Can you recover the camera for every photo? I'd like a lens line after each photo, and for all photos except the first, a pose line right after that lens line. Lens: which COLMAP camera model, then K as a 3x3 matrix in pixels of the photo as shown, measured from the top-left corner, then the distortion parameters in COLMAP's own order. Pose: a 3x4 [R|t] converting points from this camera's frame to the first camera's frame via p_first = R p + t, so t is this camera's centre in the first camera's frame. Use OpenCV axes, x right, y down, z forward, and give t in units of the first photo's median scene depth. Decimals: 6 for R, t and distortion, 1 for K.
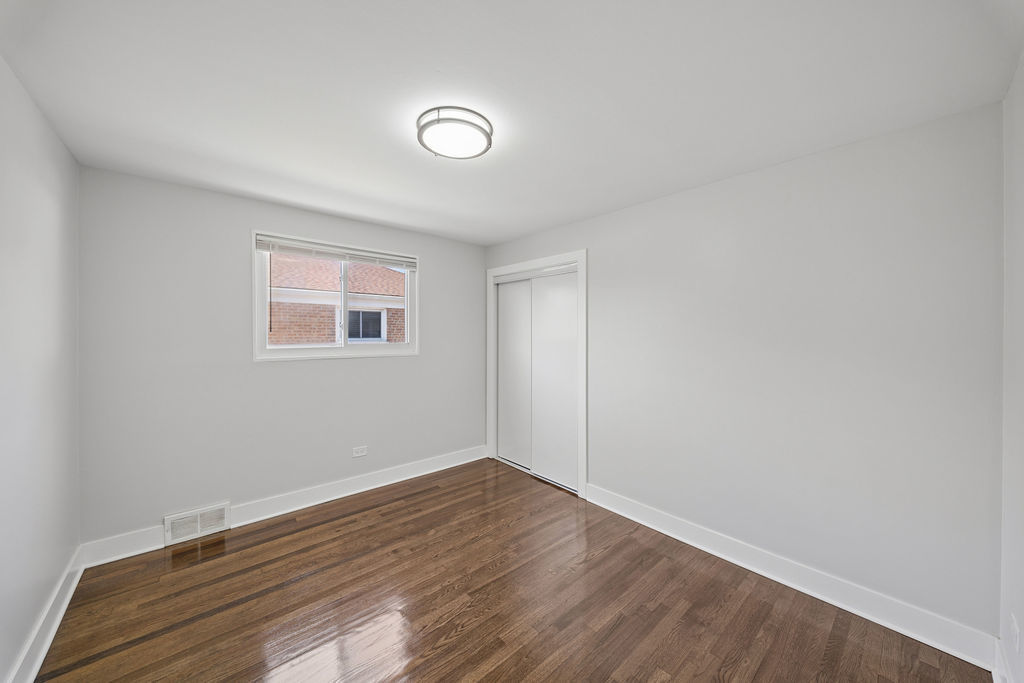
lens RADIAL K [[357.9, 0, 516.5], [0, 357.9, 338.8], [0, 0, 1]] dist [-0.002028, -0.000589]
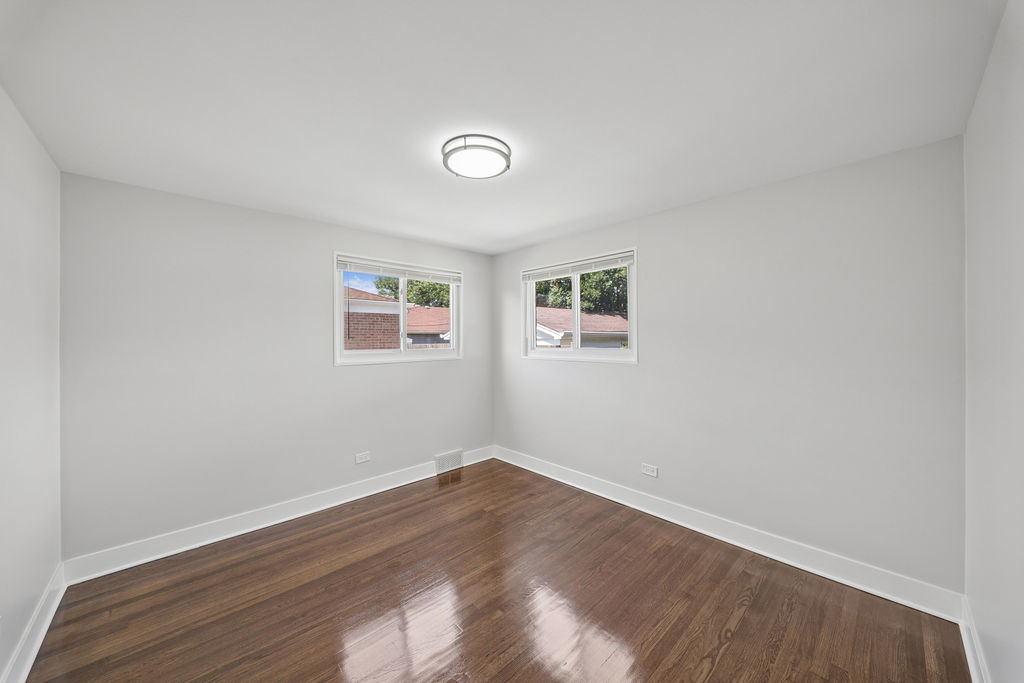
lens RADIAL K [[357.9, 0, 511.9], [0, 357.9, 339.8], [0, 0, 1]] dist [-0.002028, -0.000589]
pose [[0.999402, -0.010042, 0.033074, -0.116518], [0.010550, 0.999829, -0.015217, 0.002519], [-0.032915, 0.015557, 0.999337, -0.098694]]
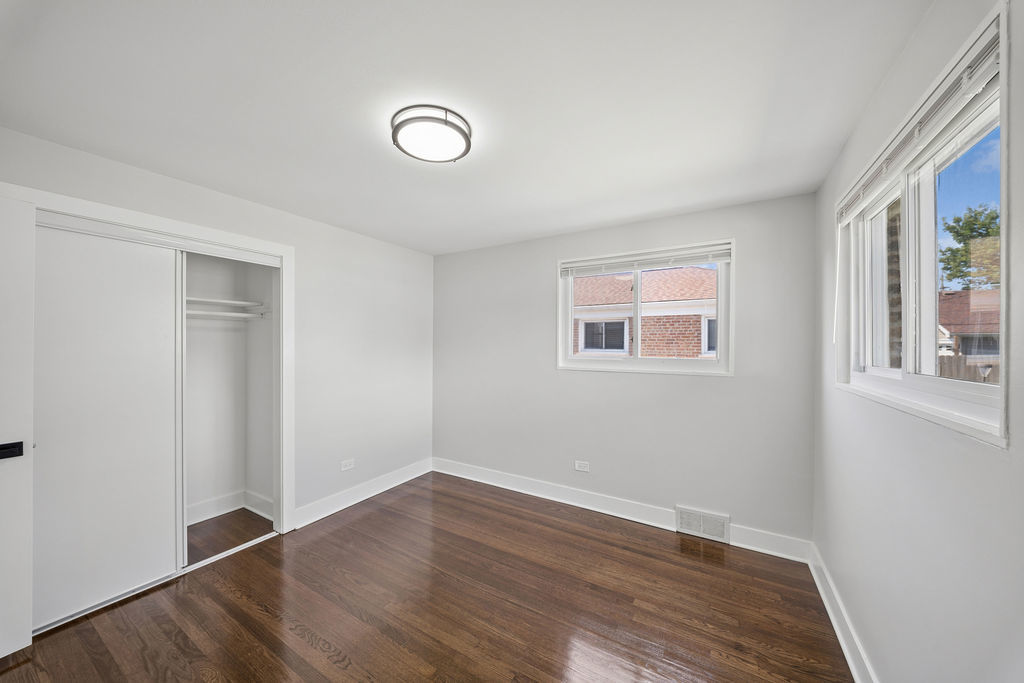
lens RADIAL K [[357.9, 0, 503.7], [0, 357.9, 345.1], [0, 0, 1]] dist [-0.002028, -0.000589]
pose [[0.294157, -0.004357, -0.955747, 0.214039], [-0.024511, 0.999626, -0.012101, 0.001823], [0.955443, 0.026986, 0.293940, 0.264914]]
